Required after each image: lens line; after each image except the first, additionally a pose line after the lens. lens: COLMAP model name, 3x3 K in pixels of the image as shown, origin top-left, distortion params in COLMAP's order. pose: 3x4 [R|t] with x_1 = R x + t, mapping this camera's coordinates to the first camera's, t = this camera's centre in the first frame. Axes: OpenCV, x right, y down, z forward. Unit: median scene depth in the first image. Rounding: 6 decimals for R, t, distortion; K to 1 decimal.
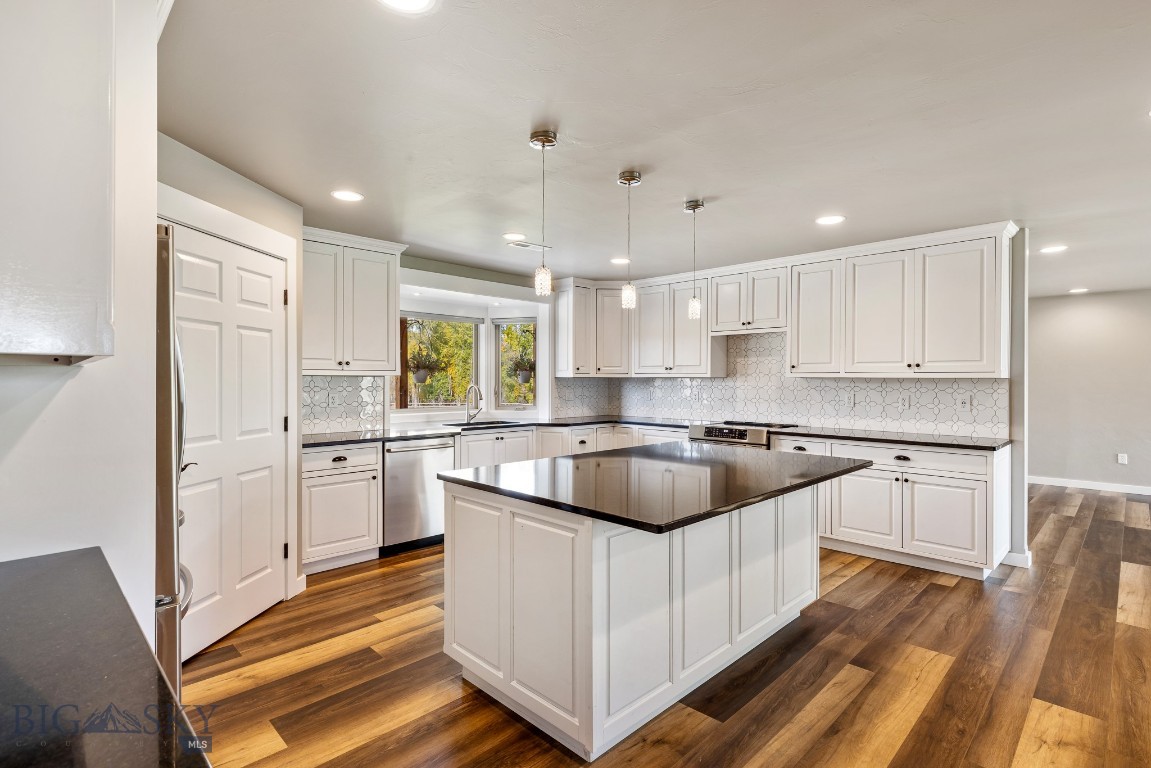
lens RADIAL K [[557.7, 0, 578.6], [0, 557.7, 380.1], [0, 0, 1]] dist [0.003783, -0.000035]
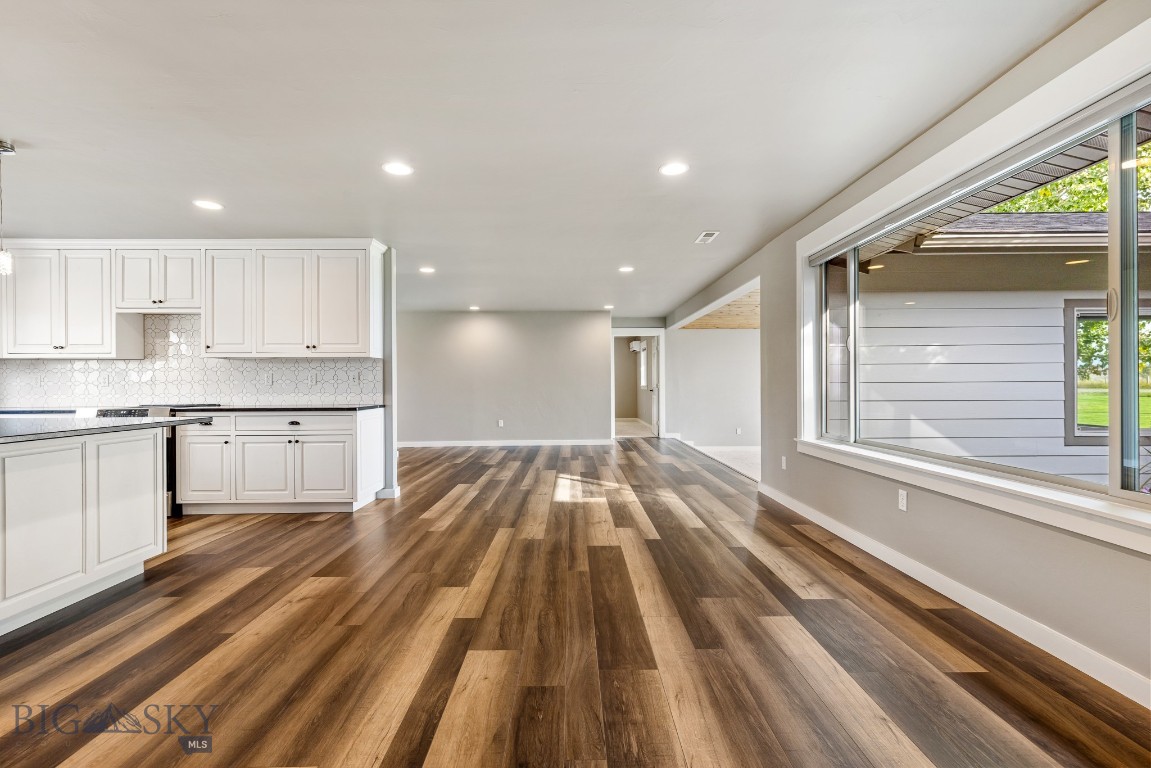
lens RADIAL K [[519.1, 0, 574.8], [0, 519.1, 383.4], [0, 0, 1]] dist [0.008355, 0.000302]
pose [[0.704201, -0.004798, 0.709984, 0.211077], [0.007410, 0.999972, -0.000592, 0.059302], [-0.709962, 0.005678, 0.704217, -0.197704]]
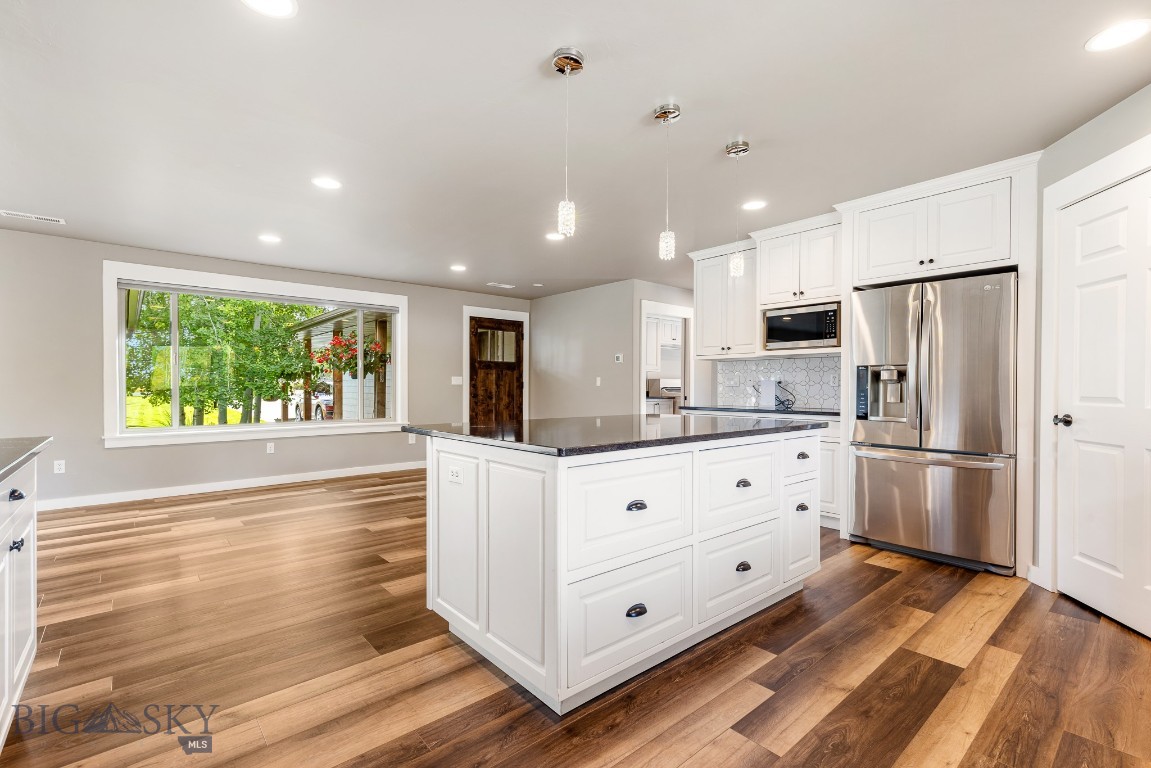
lens RADIAL K [[519.1, 0, 573.1], [0, 519.1, 388.2], [0, 0, 1]] dist [0.008355, 0.000302]
pose [[-0.996989, -0.003249, 0.077476, 0.126553], [-0.002896, 0.999985, 0.004673, 0.055475], [-0.077490, 0.004435, -0.996983, 1.334842]]
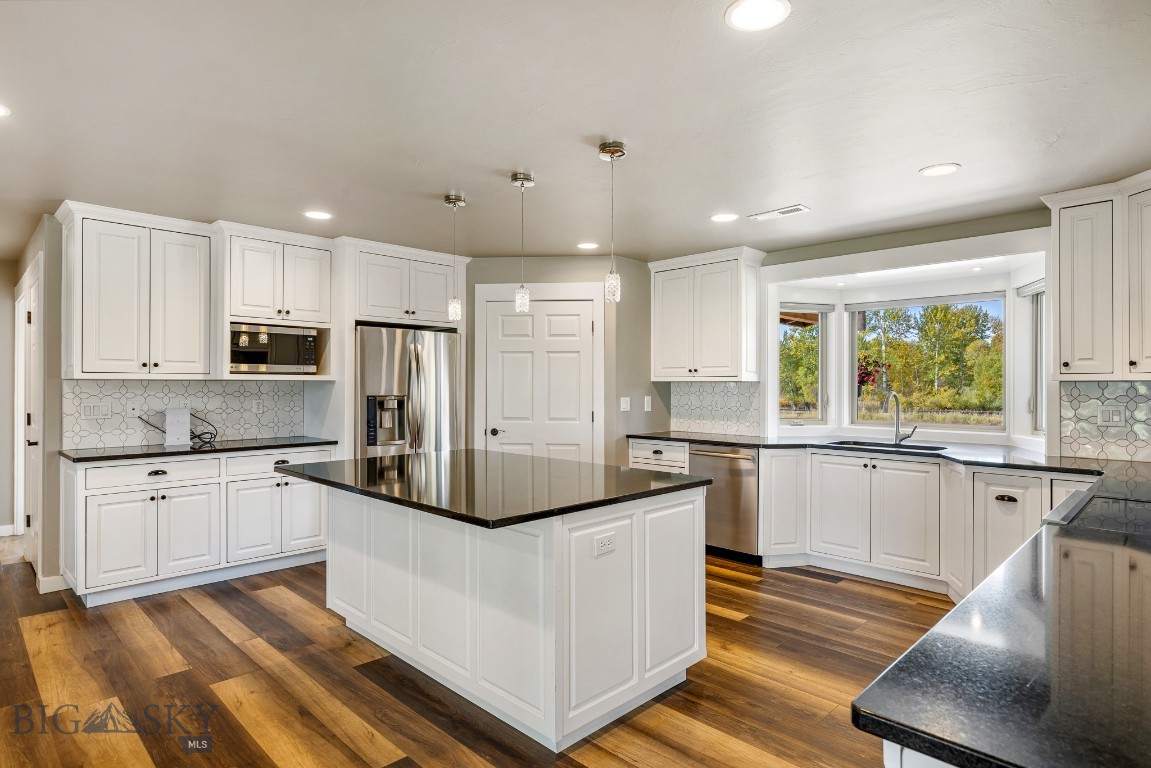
lens RADIAL K [[622.8, 0, 578.1], [0, 622.8, 383.4], [0, 0, 1]] dist [0.002747, 0.001953]
pose [[0.002488, -0.004458, -0.999987, 0.859139], [-0.001267, 0.999989, -0.004461, 0.001476], [0.999996, 0.001278, 0.002482, 0.790439]]
